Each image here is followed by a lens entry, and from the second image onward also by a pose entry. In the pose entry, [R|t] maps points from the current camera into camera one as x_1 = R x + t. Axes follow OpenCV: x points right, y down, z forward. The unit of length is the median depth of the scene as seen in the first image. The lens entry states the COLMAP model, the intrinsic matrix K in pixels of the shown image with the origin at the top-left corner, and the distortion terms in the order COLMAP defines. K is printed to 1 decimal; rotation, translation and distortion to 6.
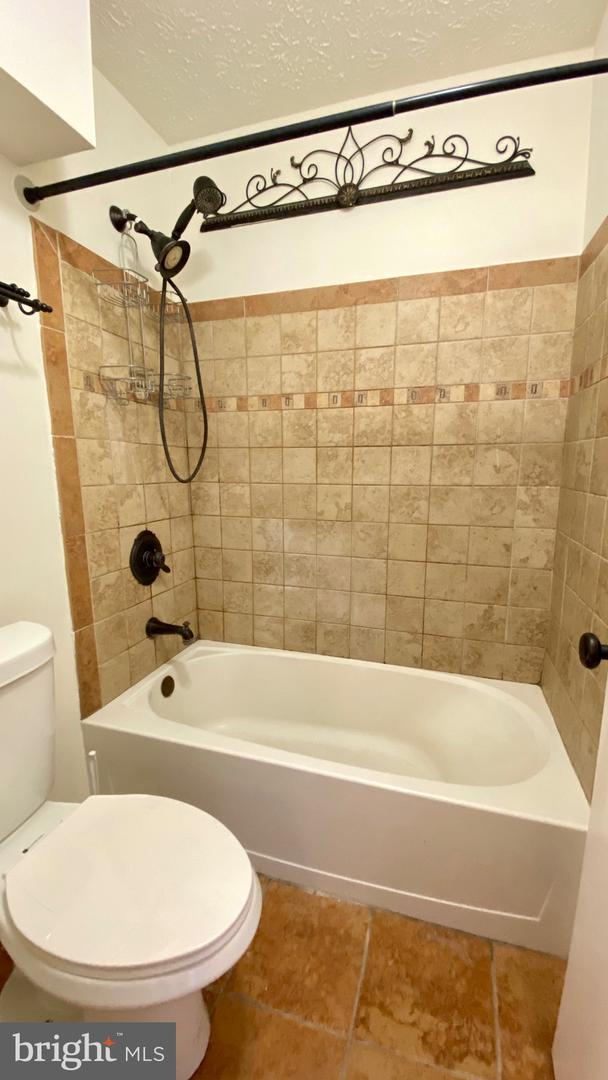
lens RADIAL K [[440.7, 0, 304.0], [0, 440.7, 540.0], [0, 0, 1]] dist [0.038637, -0.034406]
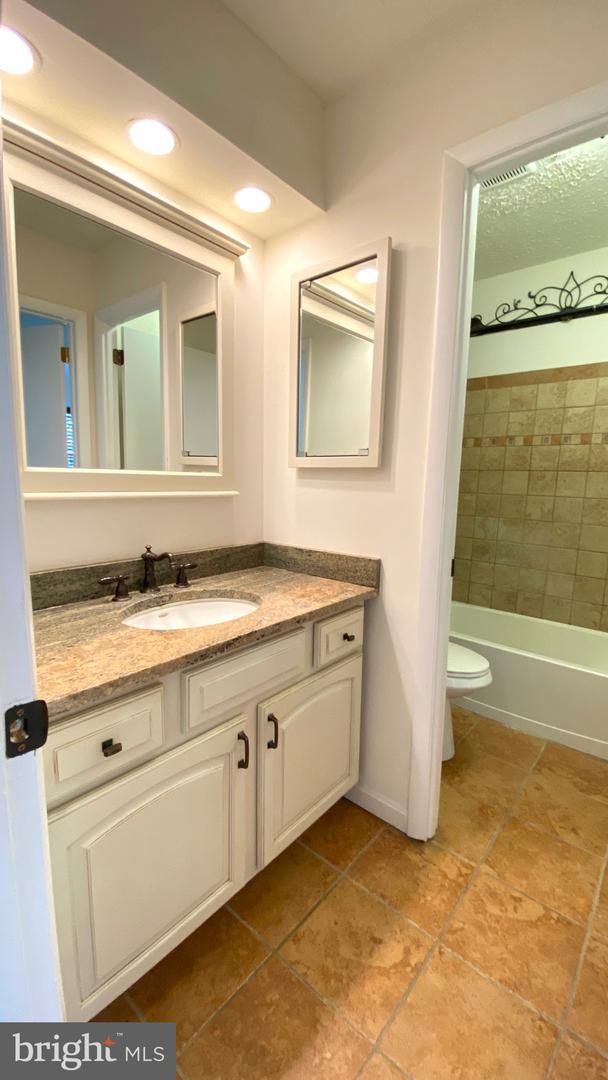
lens RADIAL K [[440.7, 0, 304.0], [0, 440.7, 540.0], [0, 0, 1]] dist [0.038637, -0.034406]
pose [[0.918701, 0.081038, -0.386550, -0.076065], [-0.094720, 0.995368, -0.016444, 0.126852], [0.383427, 0.051721, 0.922122, -0.705472]]
